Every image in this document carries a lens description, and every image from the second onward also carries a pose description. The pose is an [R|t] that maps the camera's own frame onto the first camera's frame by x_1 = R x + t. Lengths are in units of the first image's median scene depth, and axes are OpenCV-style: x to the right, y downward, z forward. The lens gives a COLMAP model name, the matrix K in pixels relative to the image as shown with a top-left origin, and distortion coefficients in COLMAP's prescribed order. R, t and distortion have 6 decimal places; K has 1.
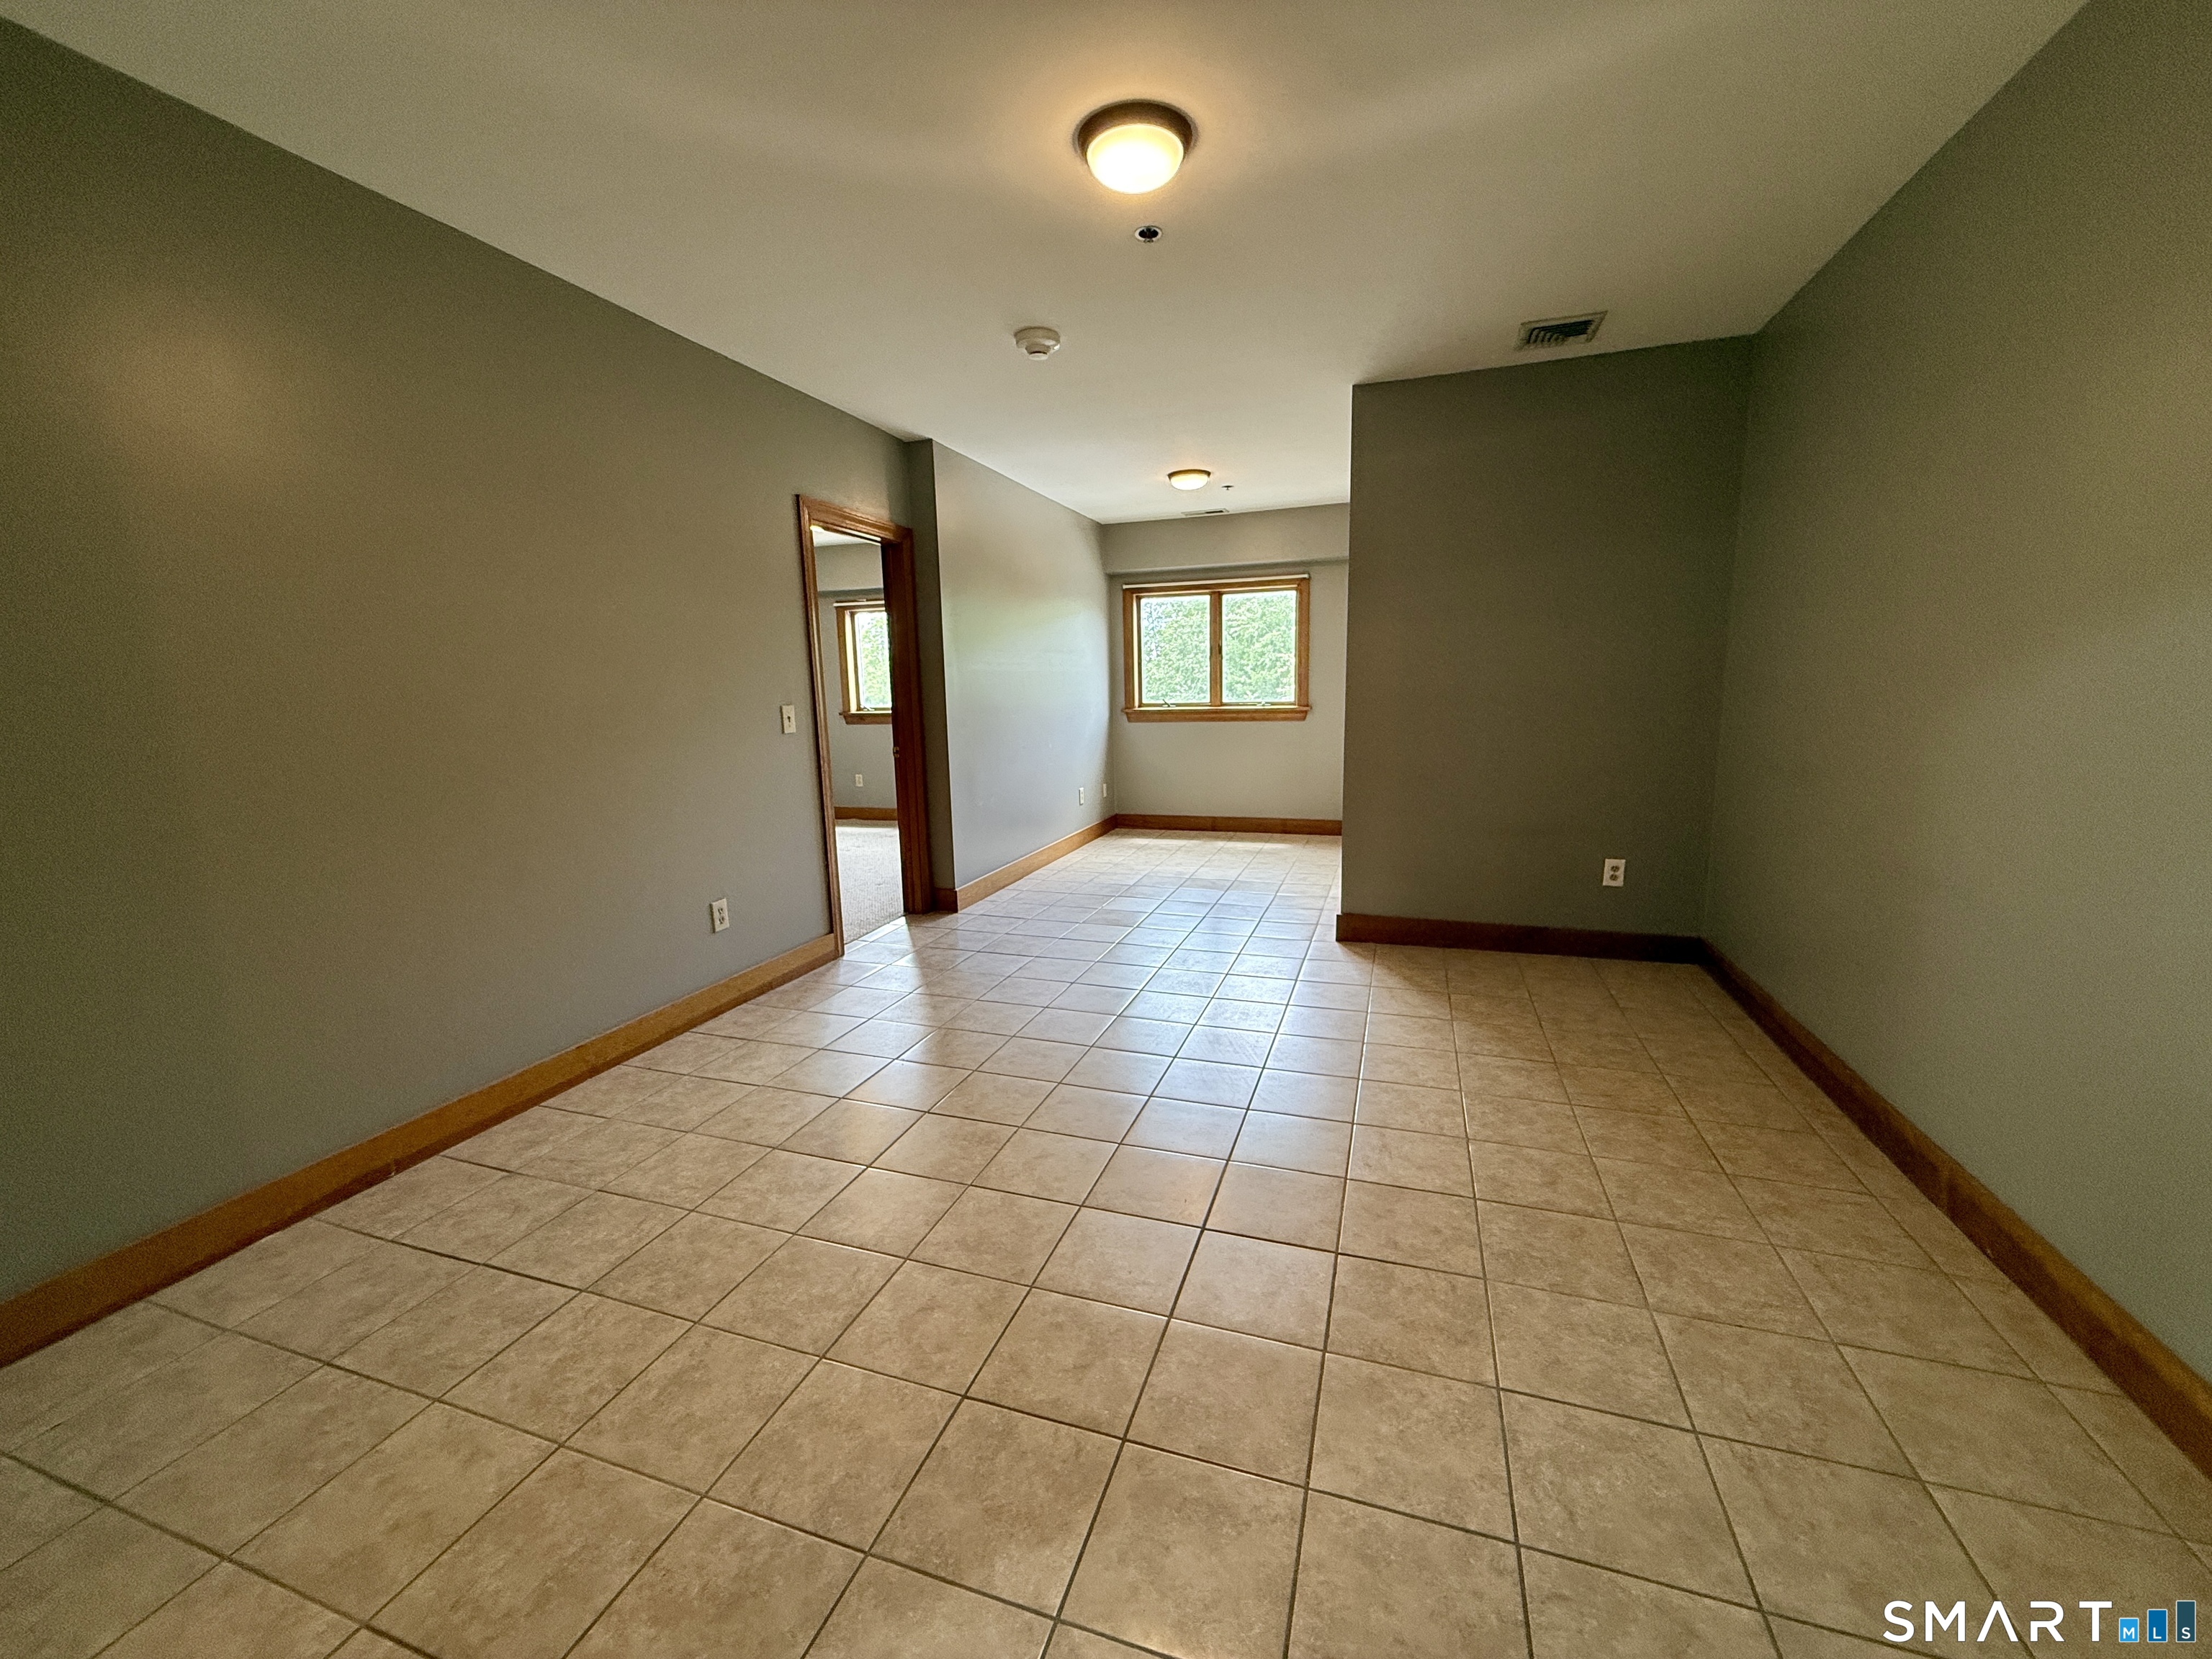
lens RADIAL K [[878.7, 0, 1105.9], [0, 878.7, 832.4], [0, 0, 1]] dist [-0.000132, 0.000226]
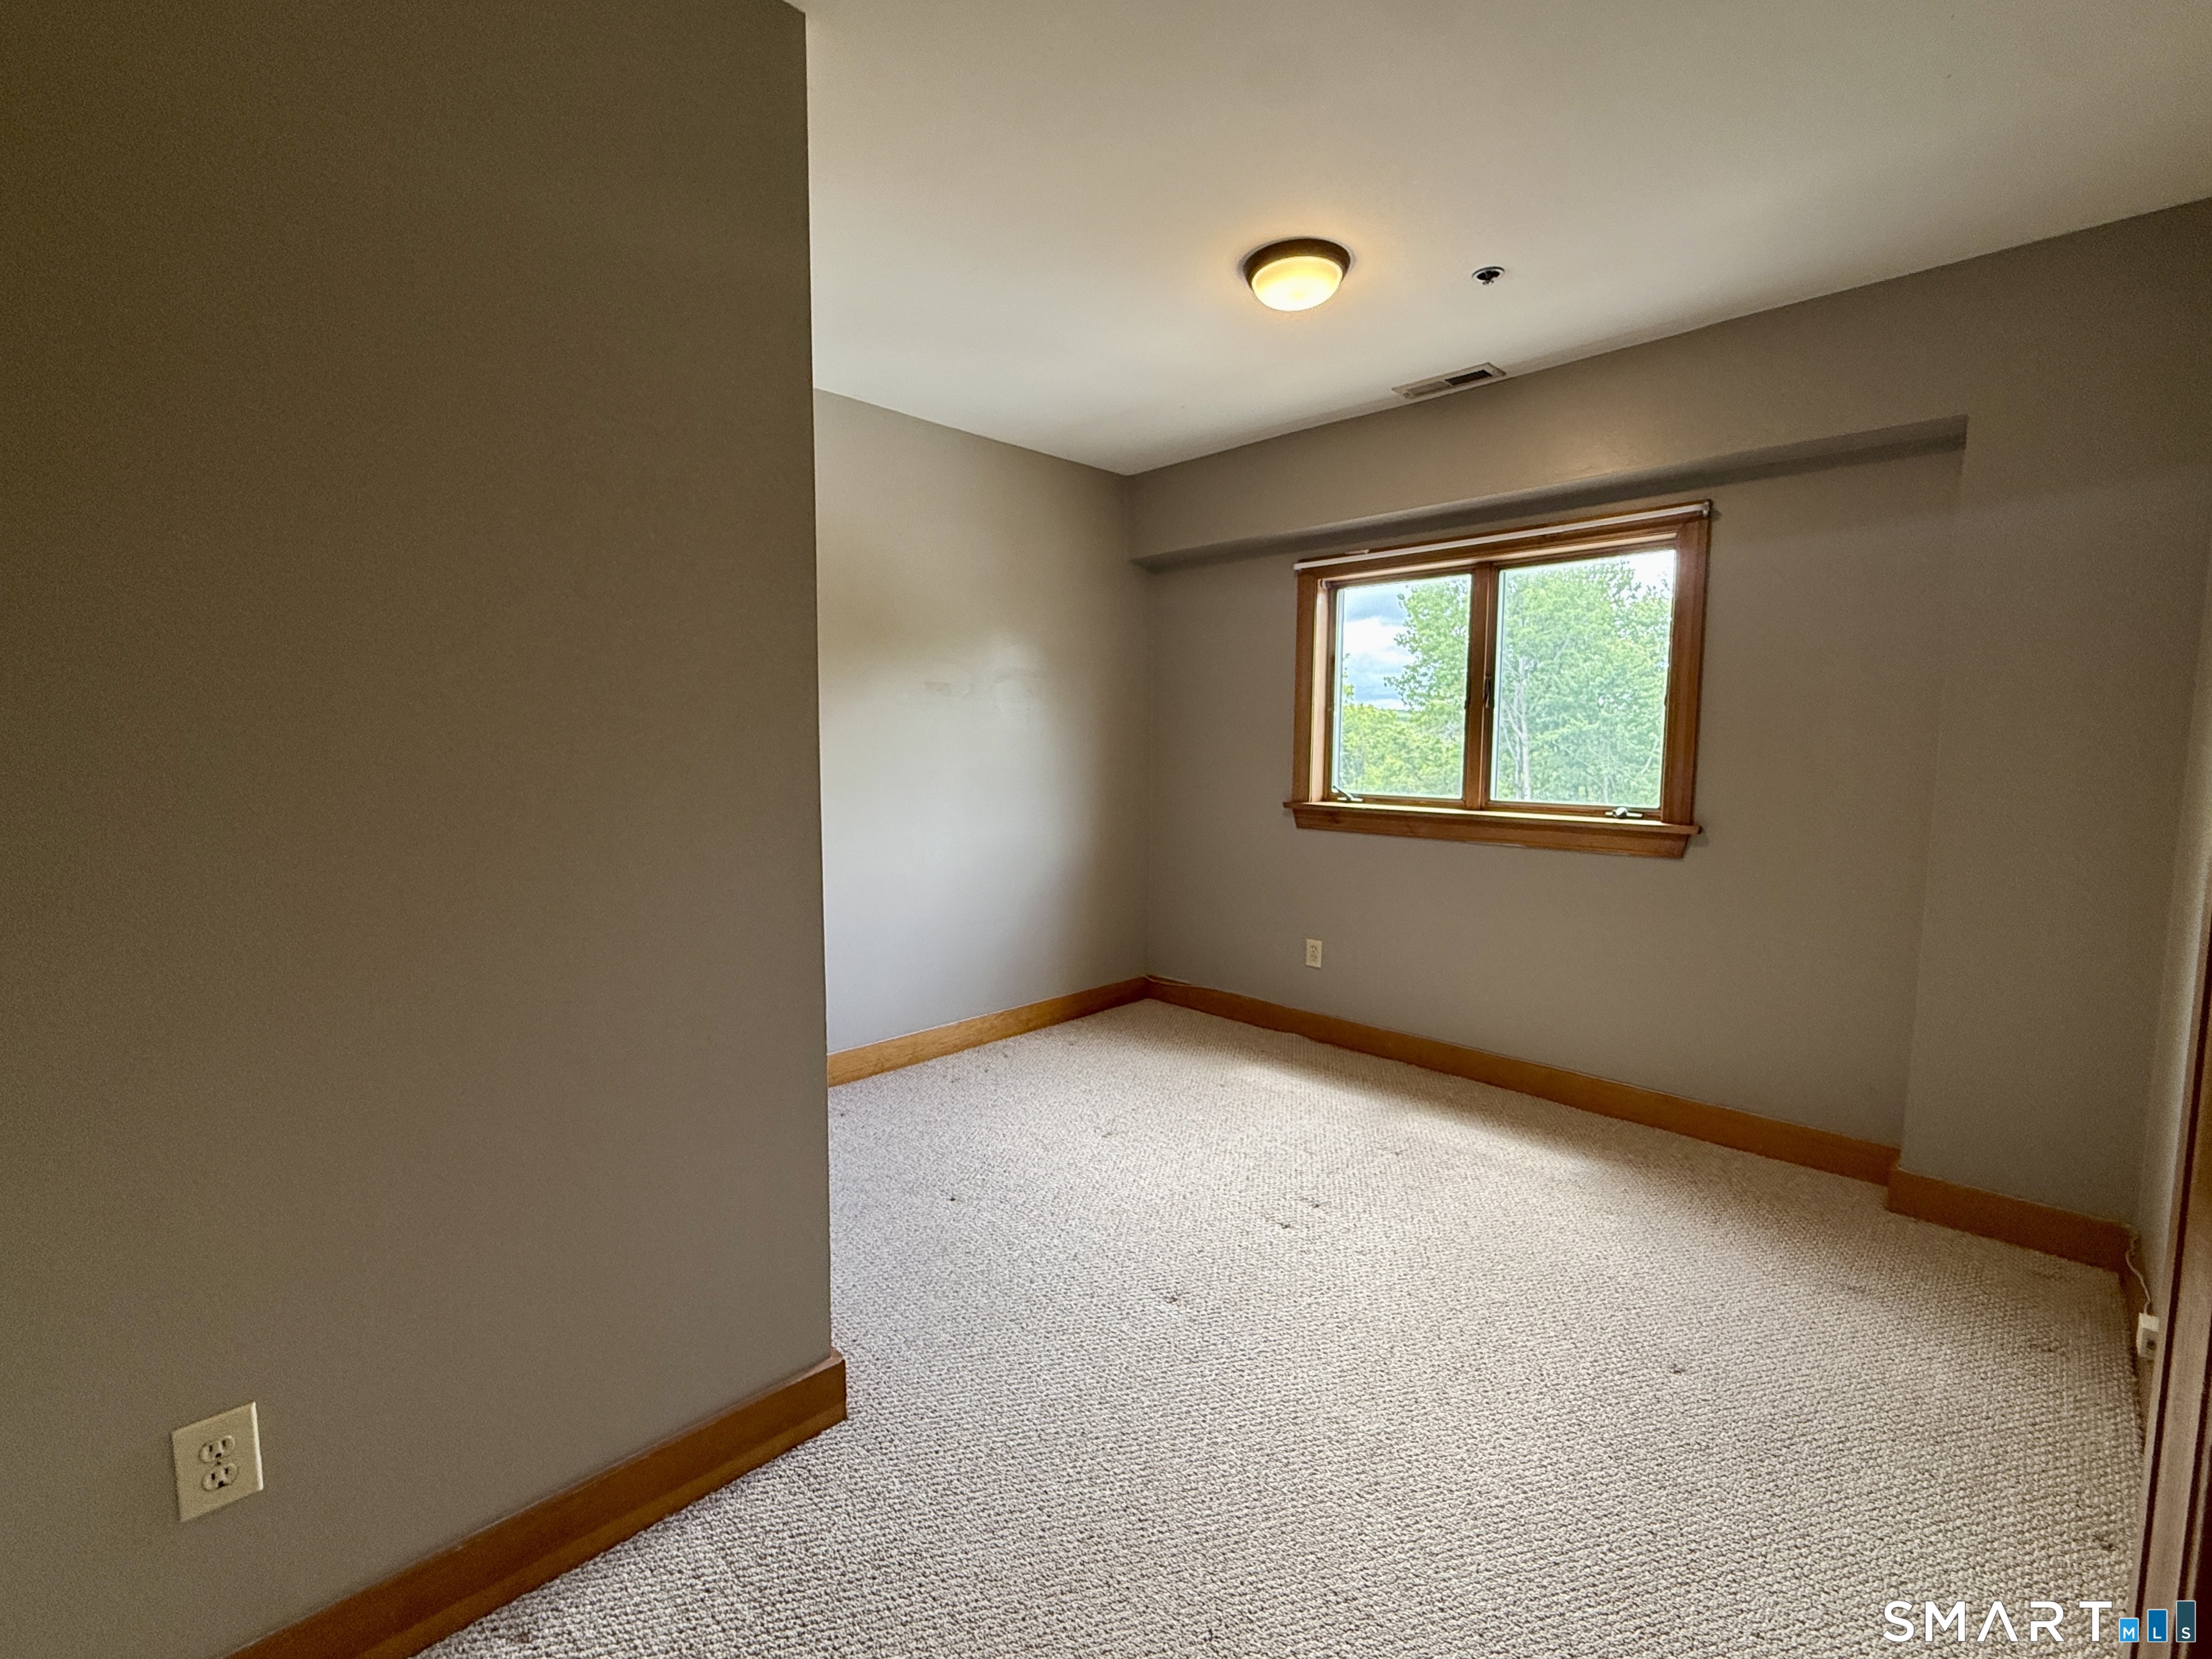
lens RADIAL K [[933.1, 0, 1121.6], [0, 933.1, 840.1], [0, 0, 1]] dist [0.001220, 0.000114]
pose [[0.896381, 0.073455, -0.437156, 0.322300], [-0.095793, 0.994972, -0.029237, -0.174863], [0.432810, 0.068084, 0.898910, 0.879233]]
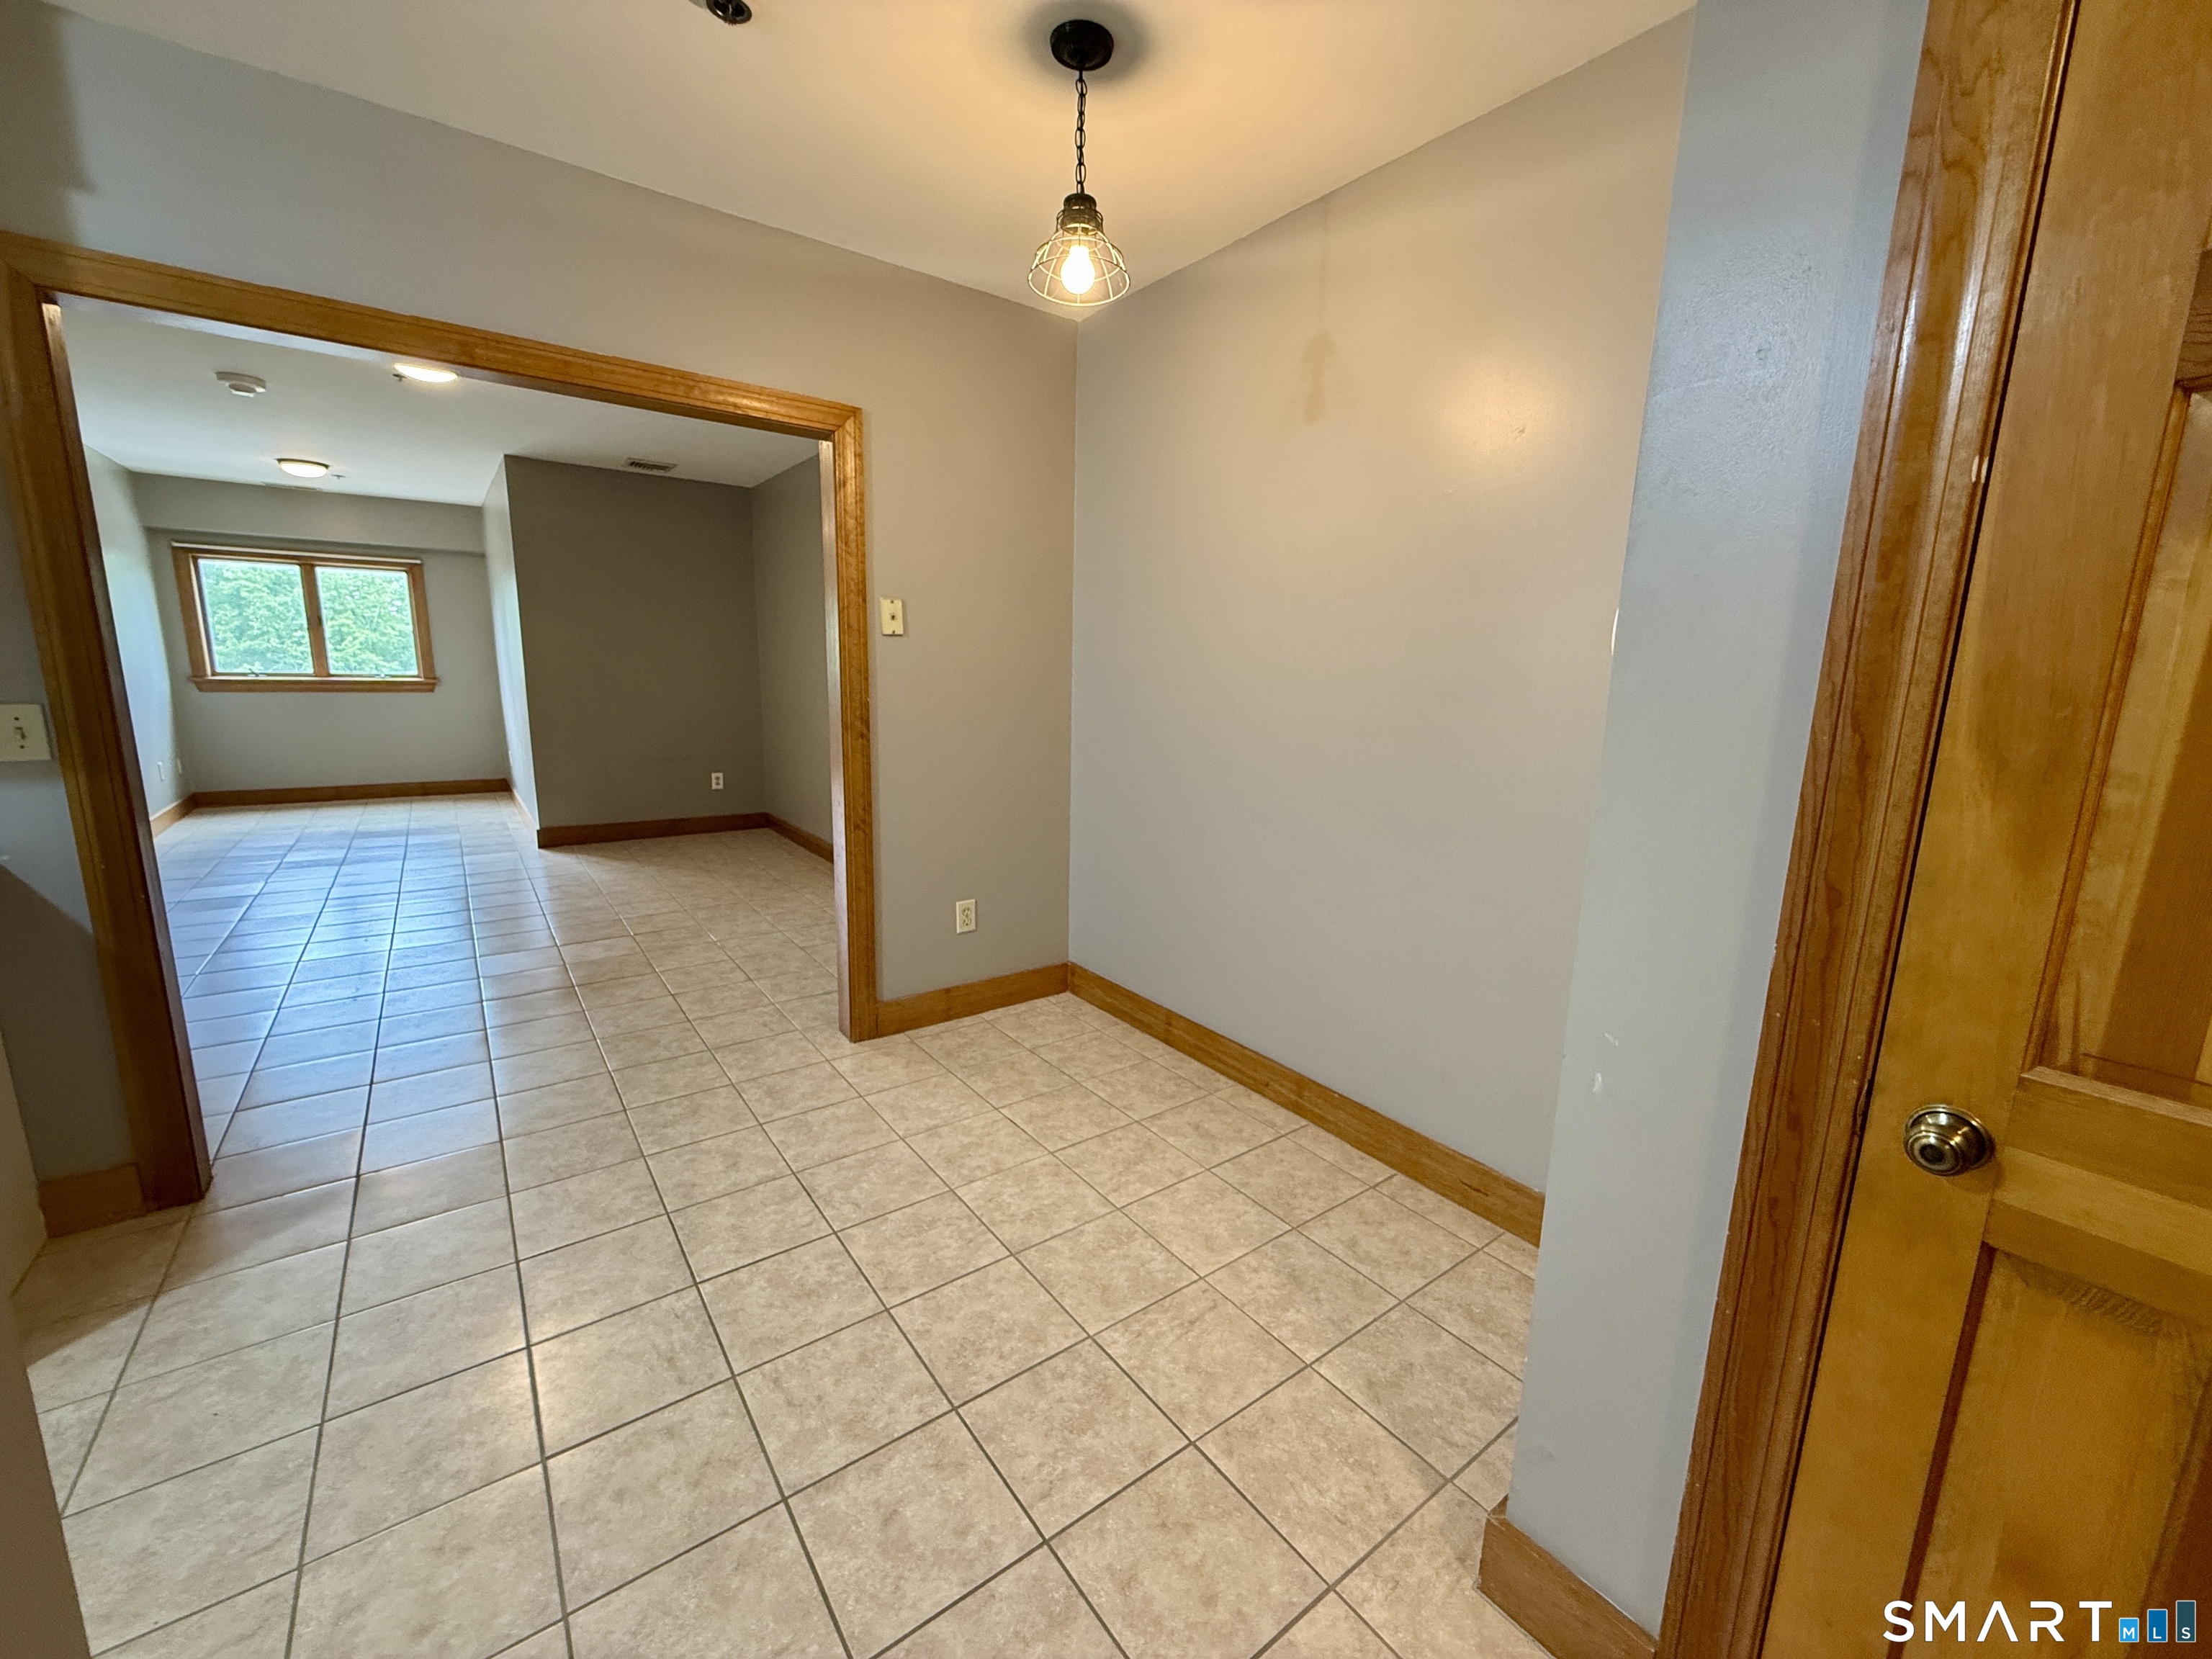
lens RADIAL K [[886.7, 0, 1106.5], [0, 886.7, 830.2], [0, 0, 1]] dist [0.002073, 0.000166]
pose [[0.566281, -0.113891, 0.816305, -0.405047], [0.099535, 0.992608, 0.069439, 0.093791], [-0.818180, 0.041929, 0.573432, -0.594815]]
